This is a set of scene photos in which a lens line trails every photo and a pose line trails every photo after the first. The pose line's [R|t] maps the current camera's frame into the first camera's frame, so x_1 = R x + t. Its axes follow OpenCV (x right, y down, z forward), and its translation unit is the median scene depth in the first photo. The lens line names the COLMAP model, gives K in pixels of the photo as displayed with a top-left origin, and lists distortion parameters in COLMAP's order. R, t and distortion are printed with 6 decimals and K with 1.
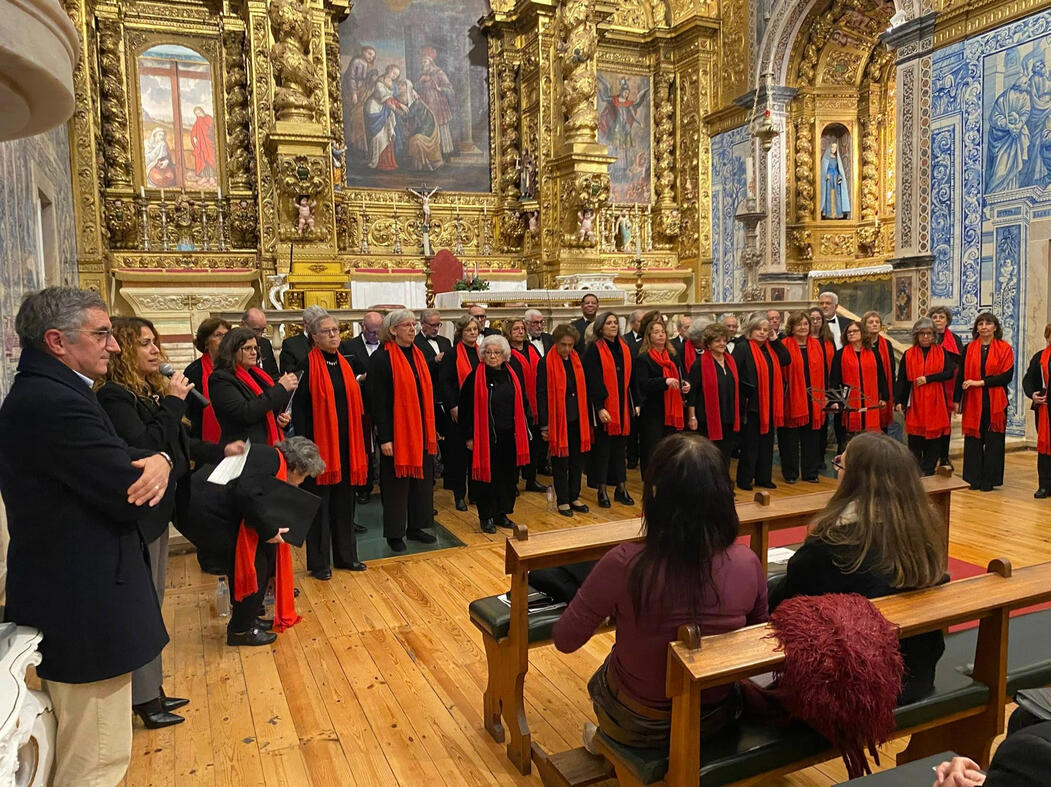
lens RADIAL K [[784.2, 0, 525.5], [0, 784.2, 393.5], [0, 0, 1]] dist [-0.000691, -0.009434]
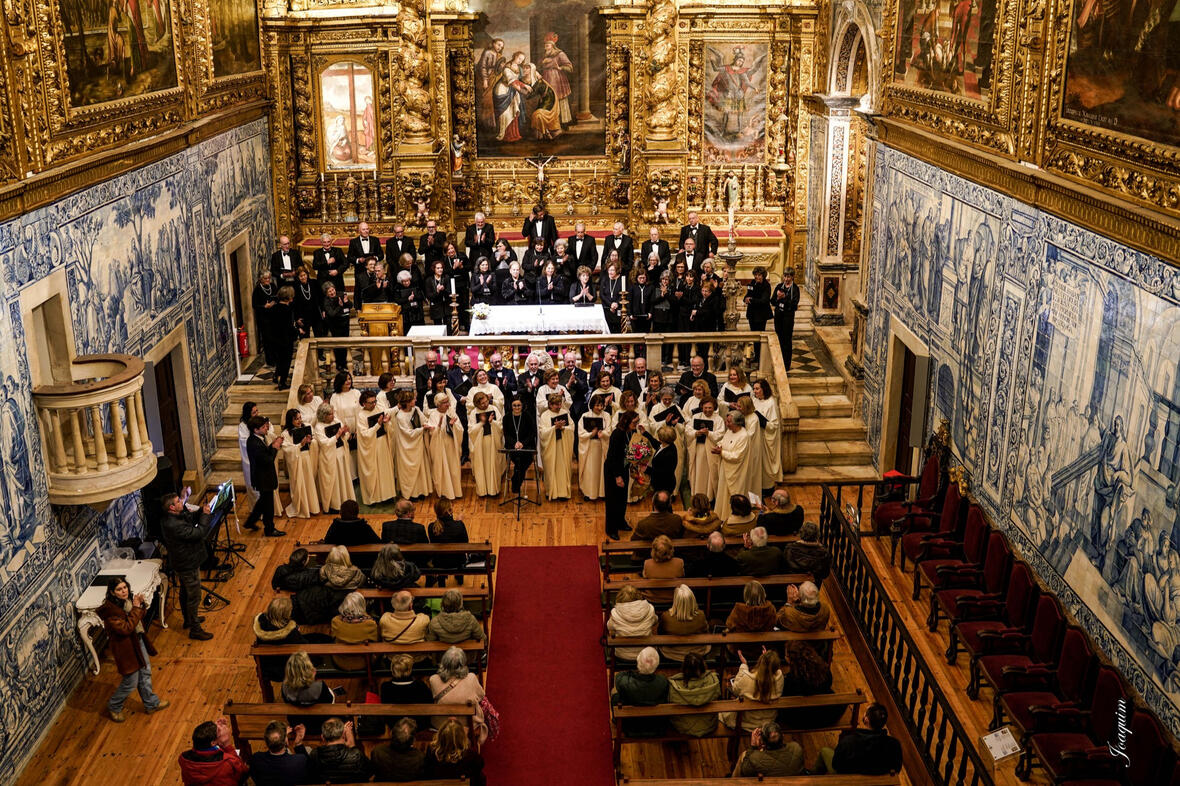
lens RADIAL K [[1135.1, 0, 590.0], [0, 1135.1, 393.0], [0, 0, 1]] dist [-0.143972, 0.002201]
pose [[0.927956, 0.144974, -0.343338, 0.575723], [-0.052526, 0.962919, 0.264628, -0.378536], [0.368971, -0.227529, 0.901161, -0.577143]]
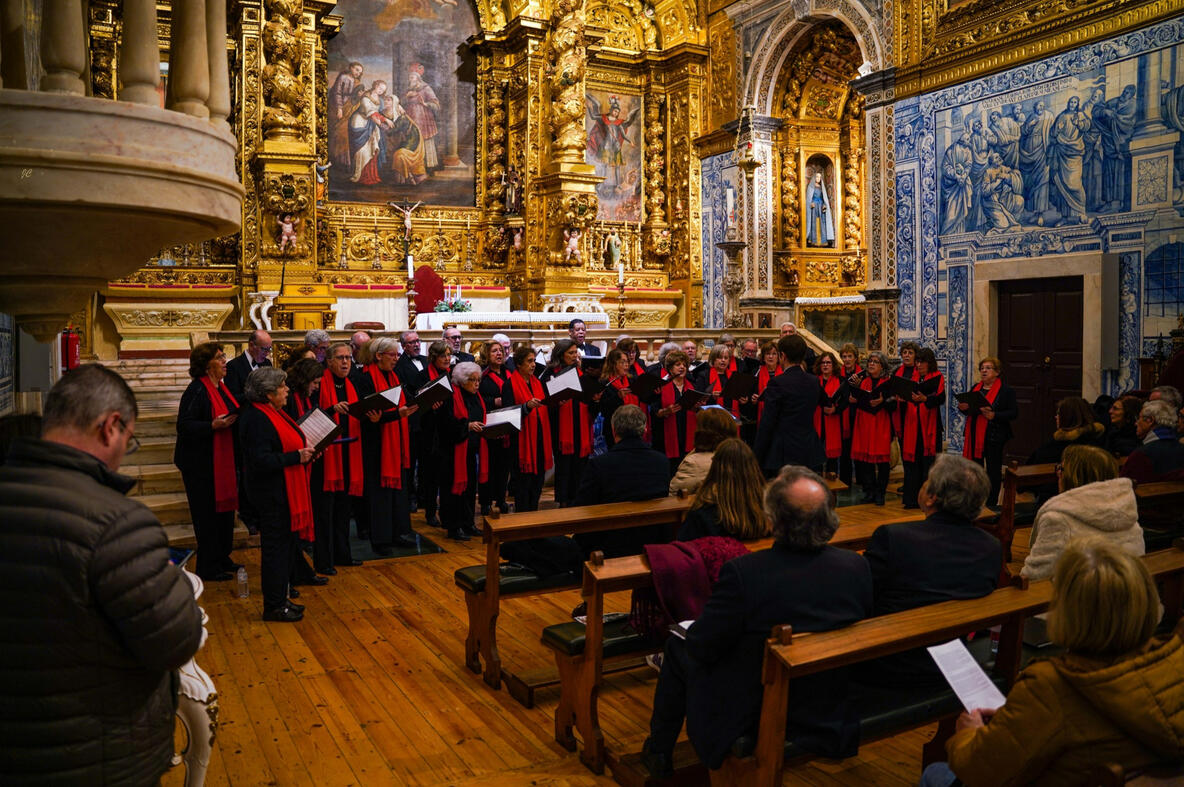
lens RADIAL K [[936.0, 0, 592.0], [0, 936.0, 393.5], [0, 0, 1]] dist [-0.220032, 0.197342]
pose [[0.996143, 0.015709, 0.086330, 0.004785], [-0.013179, 0.999469, -0.029798, 0.004689], [-0.086752, 0.028545, 0.995821, -0.147351]]
